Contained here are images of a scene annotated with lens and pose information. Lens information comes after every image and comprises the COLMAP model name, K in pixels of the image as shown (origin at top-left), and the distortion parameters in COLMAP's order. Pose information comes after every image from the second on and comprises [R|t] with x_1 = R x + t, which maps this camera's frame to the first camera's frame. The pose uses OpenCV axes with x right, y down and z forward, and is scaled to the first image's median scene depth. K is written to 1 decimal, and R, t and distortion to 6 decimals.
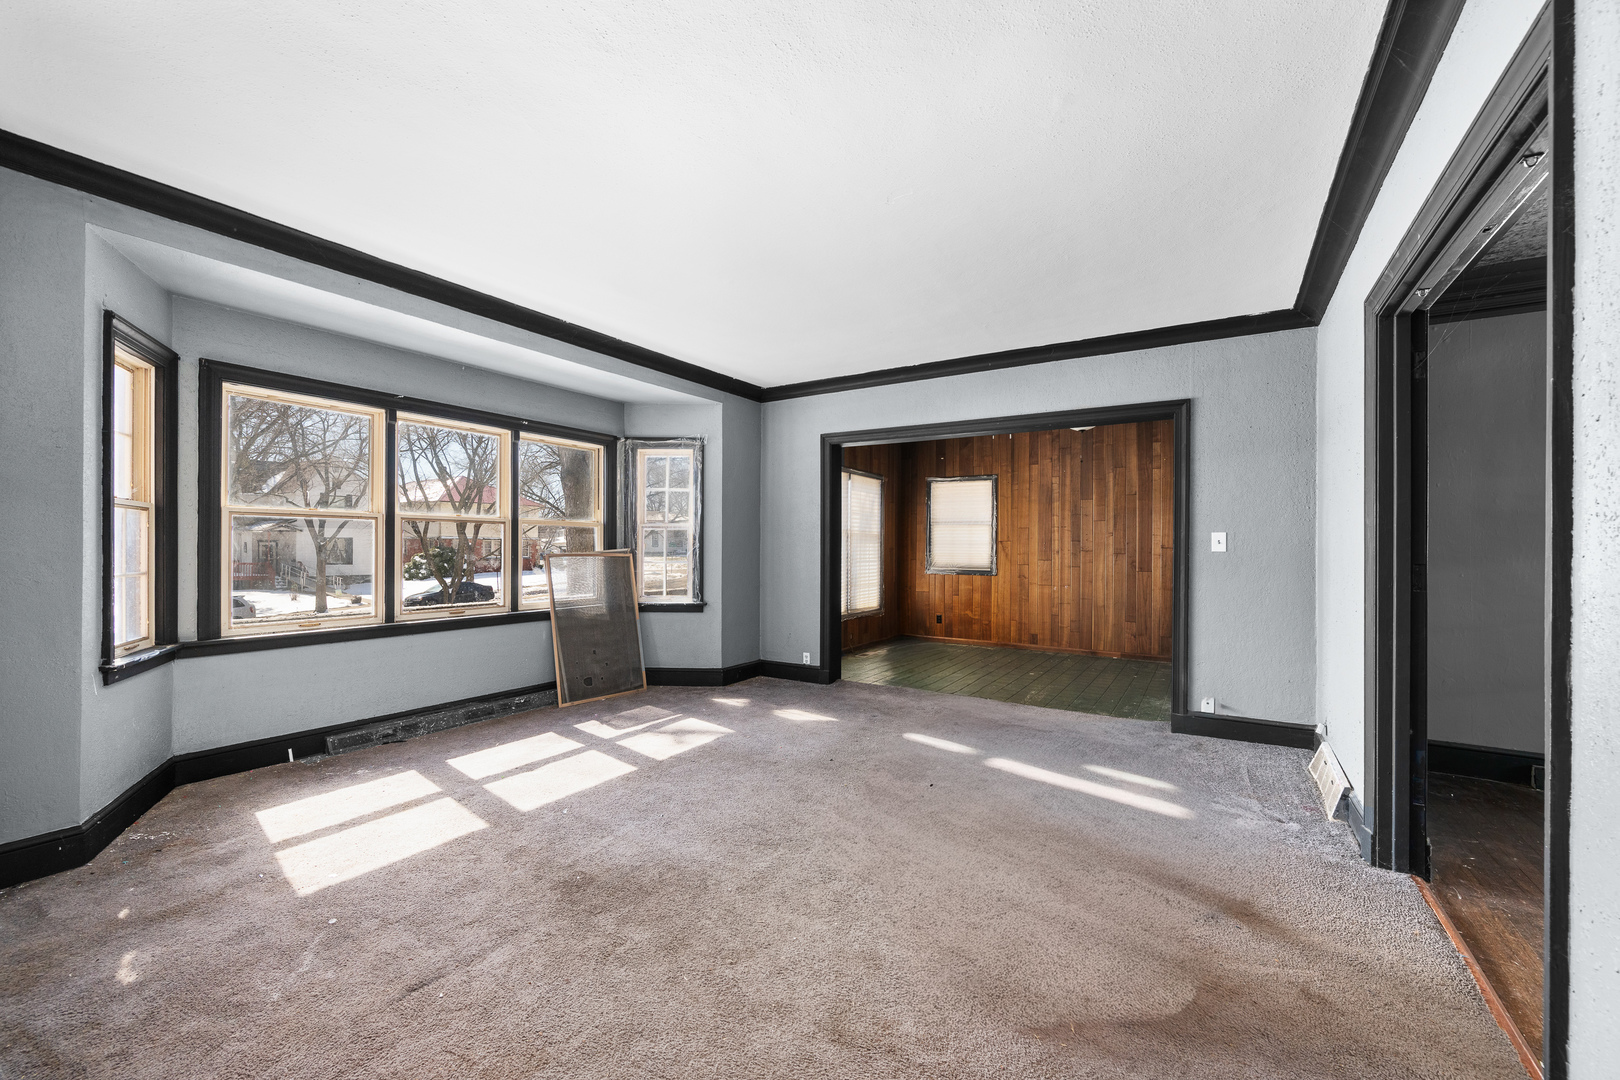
lens RADIAL K [[648.2, 0, 811.0], [0, 648.2, 546.1], [0, 0, 1]] dist [-0.000952, -0.000067]
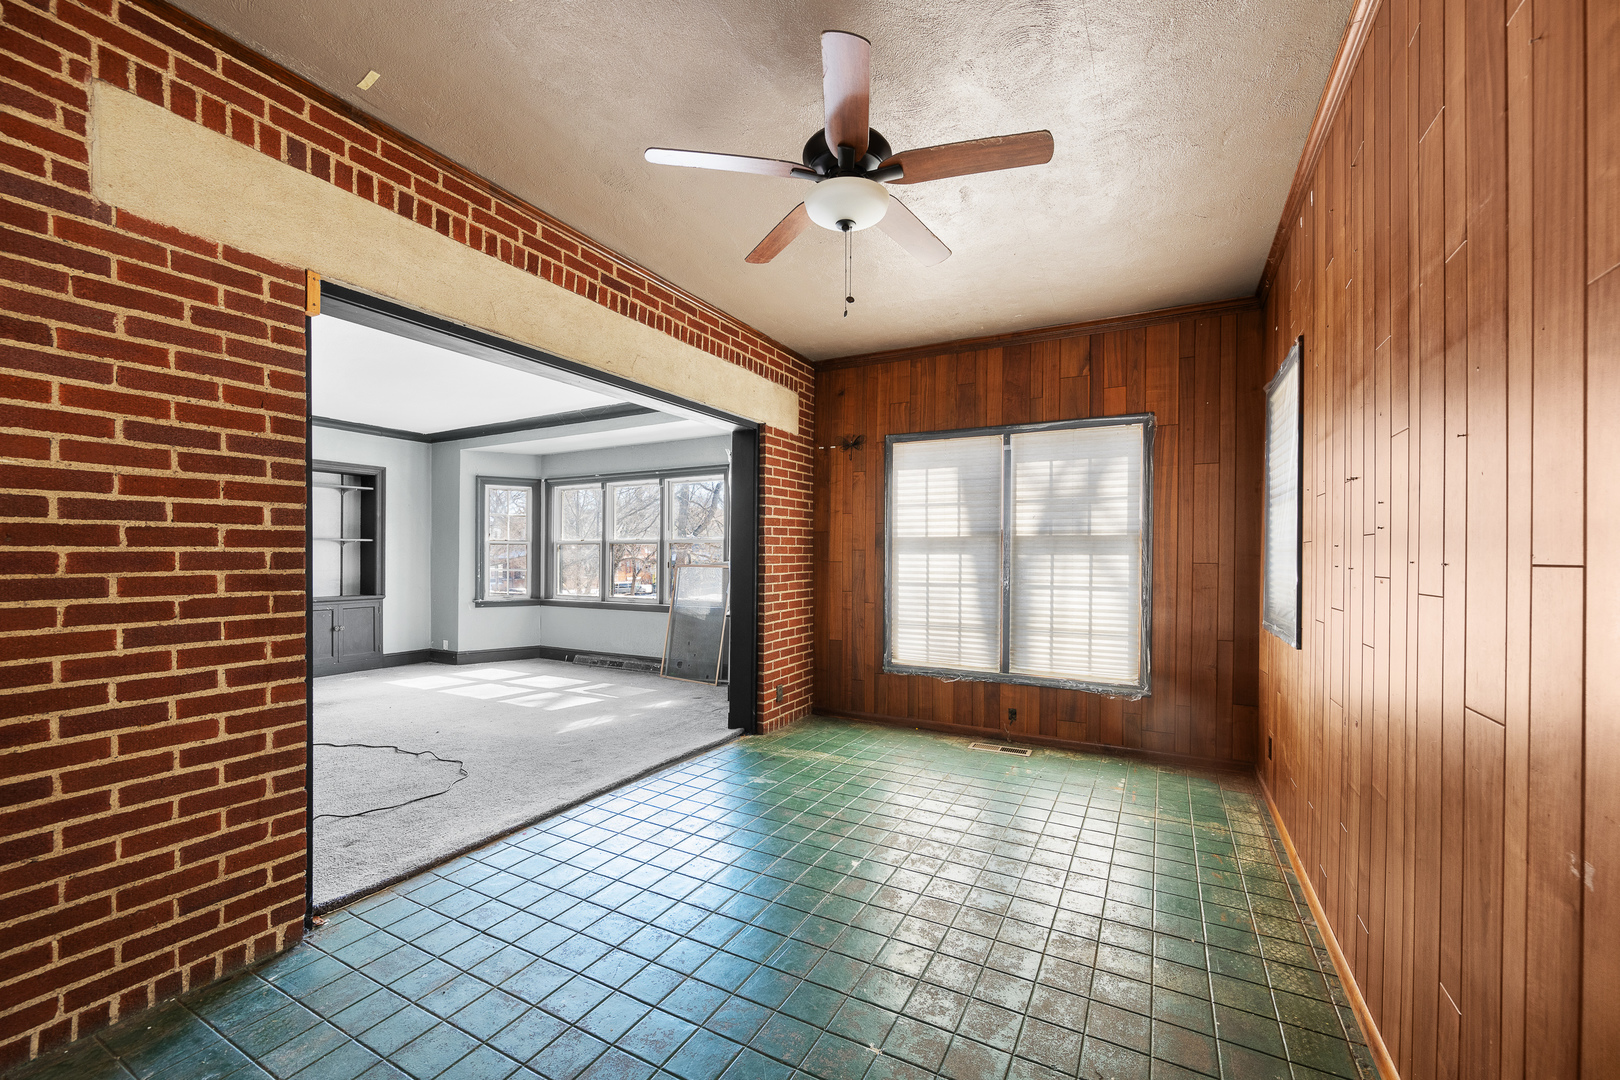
lens RADIAL K [[648.2, 0, 811.0], [0, 648.2, 546.1], [0, 0, 1]] dist [-0.000952, -0.000067]
pose [[0.056484, -0.018653, -0.998229, 1.173229], [-0.001756, 0.999822, -0.018782, -0.002356], [0.998402, 0.002814, 0.056441, 1.456985]]
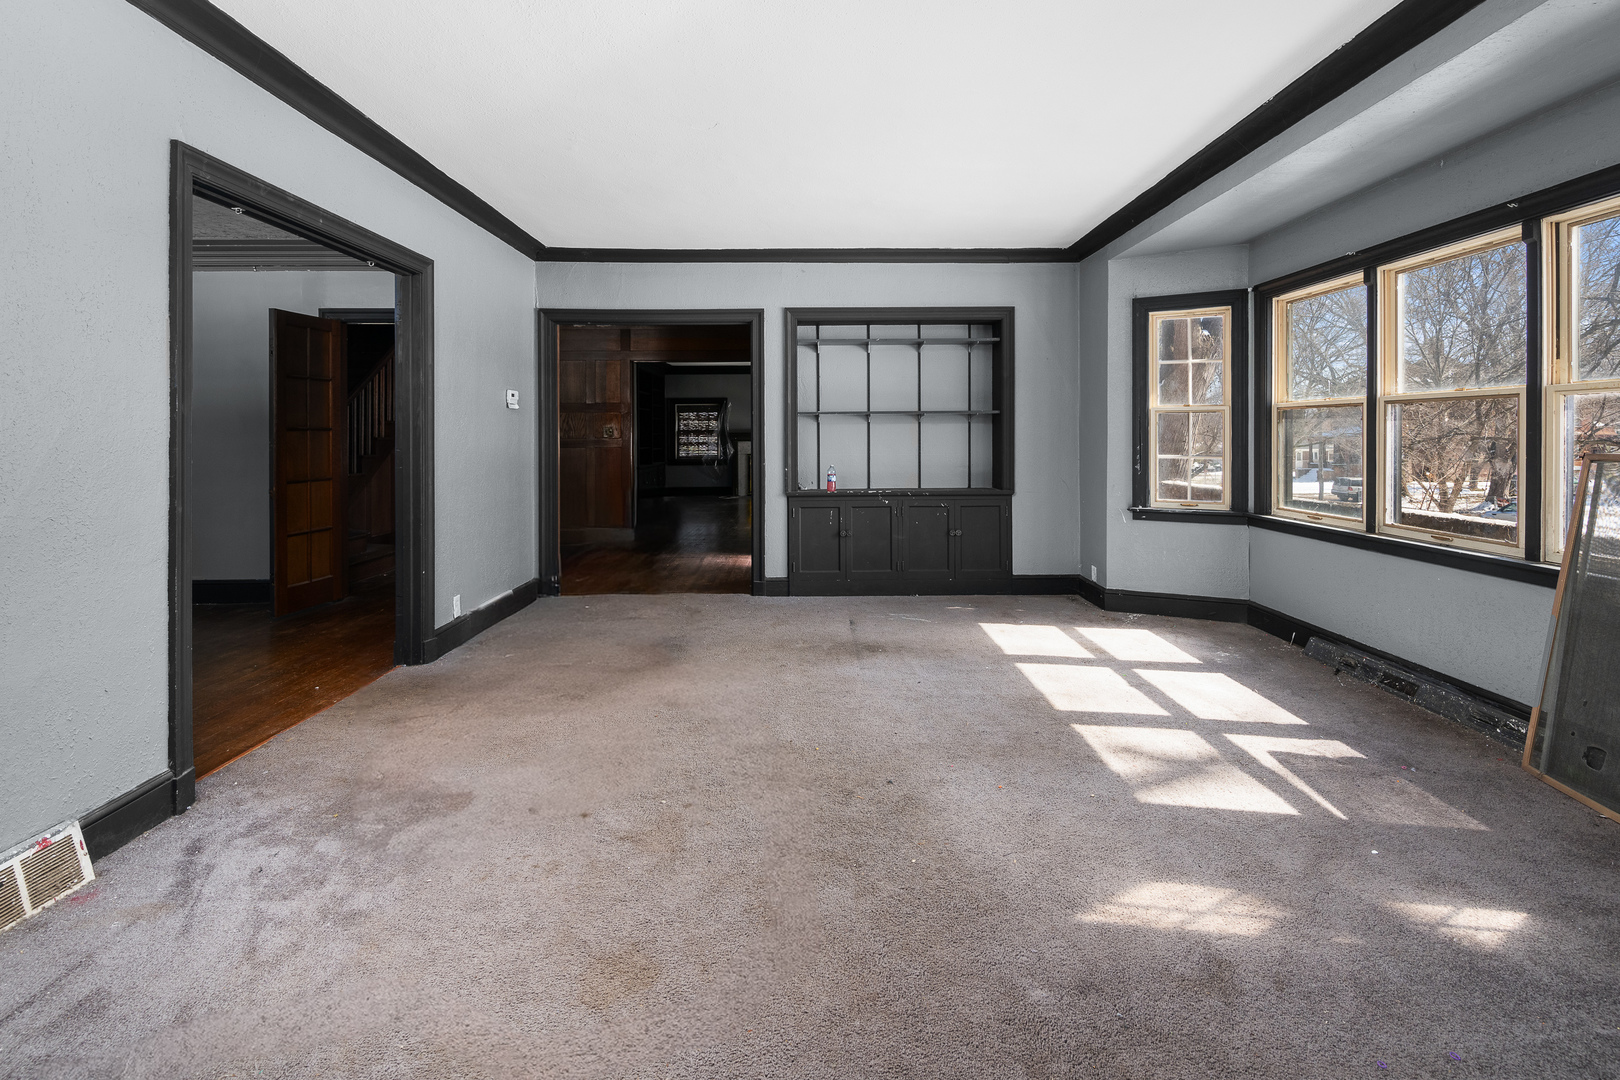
lens RADIAL K [[758.3, 0, 819.9], [0, 758.3, 435.9], [0, 0, 1]] dist [-0.001348, -0.000190]
pose [[-0.836914, 0.000927, -0.547334, 0.436711], [0.000880, 1.000000, 0.000348, -0.003565], [0.547334, -0.000190, -0.836914, 1.398485]]
